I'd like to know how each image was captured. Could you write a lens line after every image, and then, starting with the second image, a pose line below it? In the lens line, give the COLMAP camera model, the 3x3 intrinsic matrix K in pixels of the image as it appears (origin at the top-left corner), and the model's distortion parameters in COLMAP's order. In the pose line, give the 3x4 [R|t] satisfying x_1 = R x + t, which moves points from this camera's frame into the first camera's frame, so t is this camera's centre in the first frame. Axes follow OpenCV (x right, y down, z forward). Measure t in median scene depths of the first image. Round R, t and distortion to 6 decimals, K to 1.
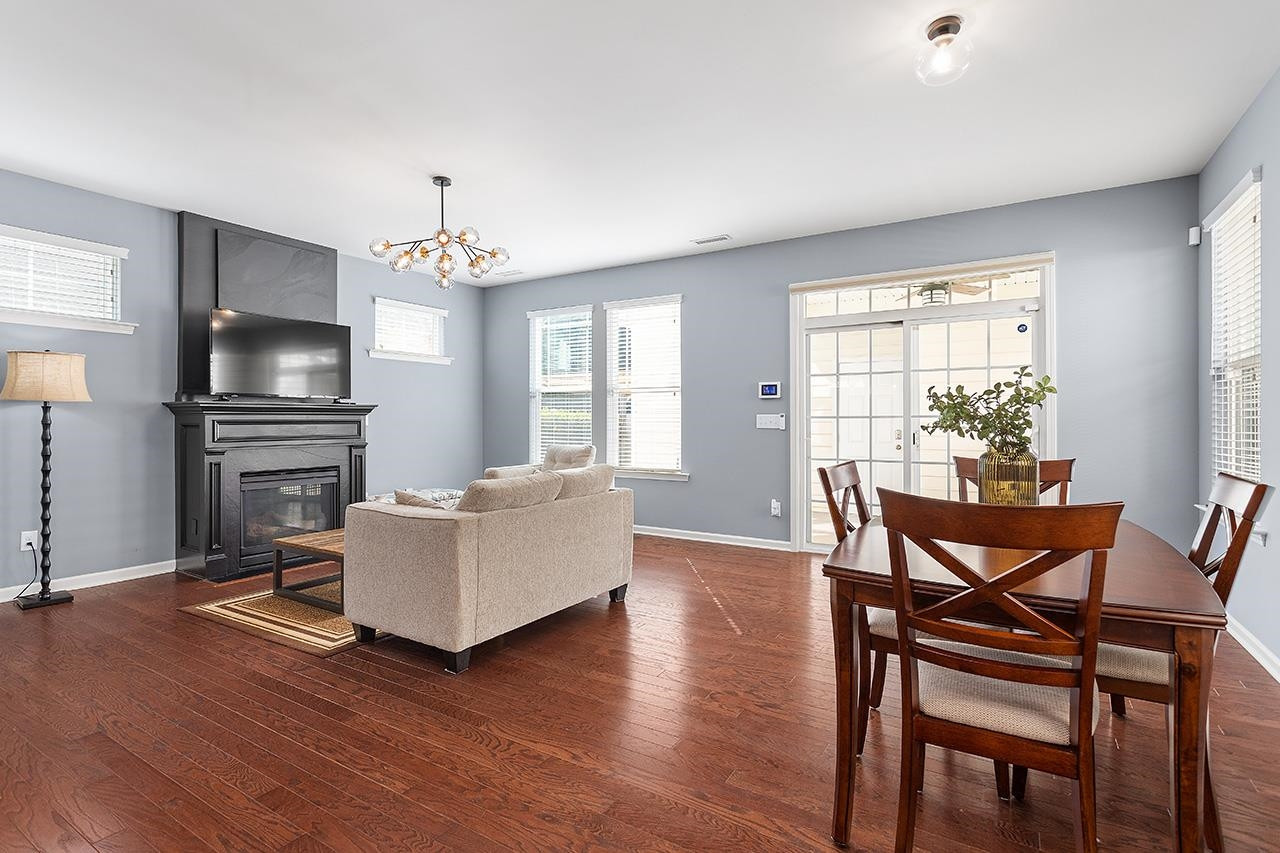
lens RADIAL K [[616.0, 0, 635.0], [0, 616.0, 420.5], [0, 0, 1]] dist [0.006132, 0.000021]
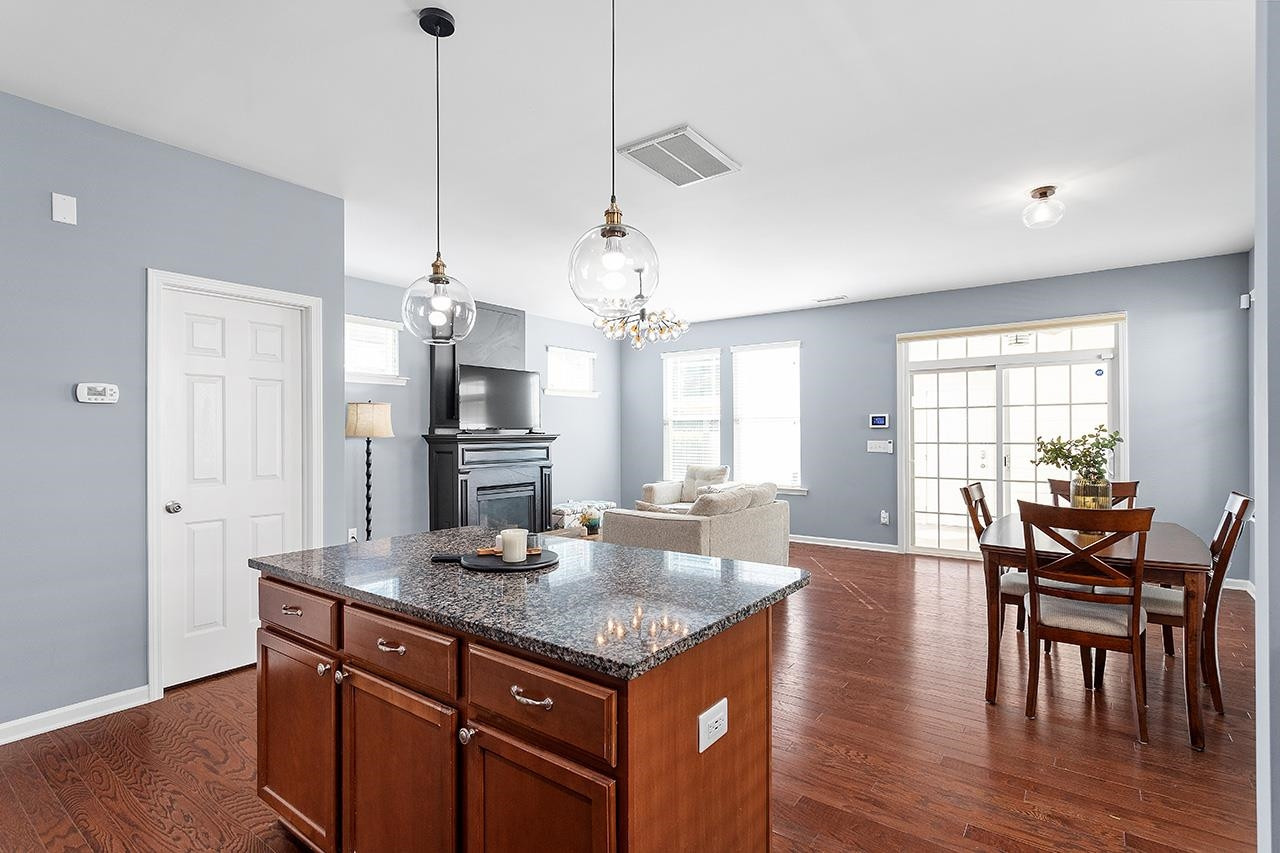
lens RADIAL K [[616.0, 0, 634.3], [0, 616.0, 435.4], [0, 0, 1]] dist [0.006132, 0.000021]
pose [[0.996493, -0.003615, -0.083598, -0.196061], [0.003820, 0.999990, 0.002290, -0.030395], [0.083589, -0.002602, 0.996497, -0.309323]]
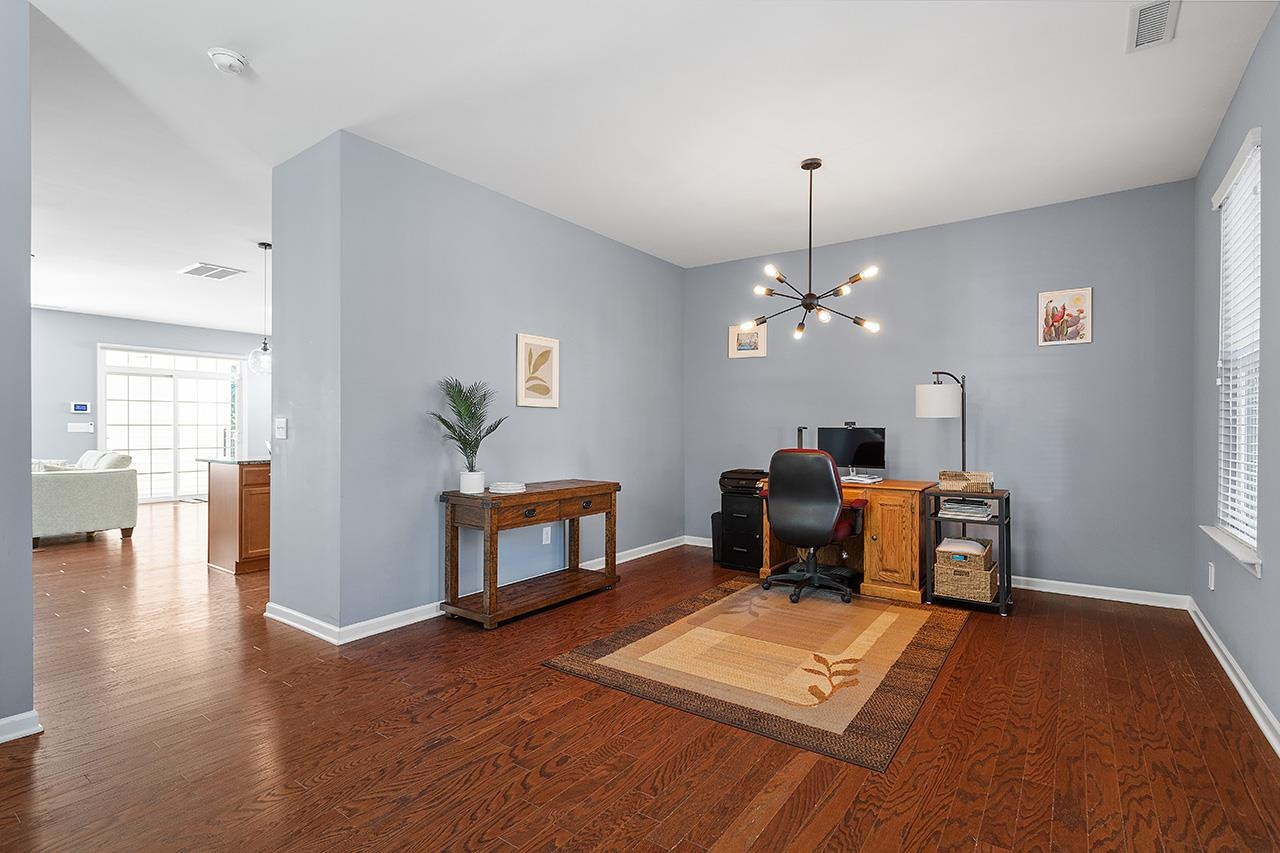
lens RADIAL K [[616.0, 0, 637.1], [0, 616.0, 430.8], [0, 0, 1]] dist [0.006132, 0.000021]
pose [[0.060533, -0.000792, 0.998166, -1.533272], [0.002964, 0.999995, 0.000614, 0.015294], [-0.998162, 0.002921, 0.060535, -0.614619]]
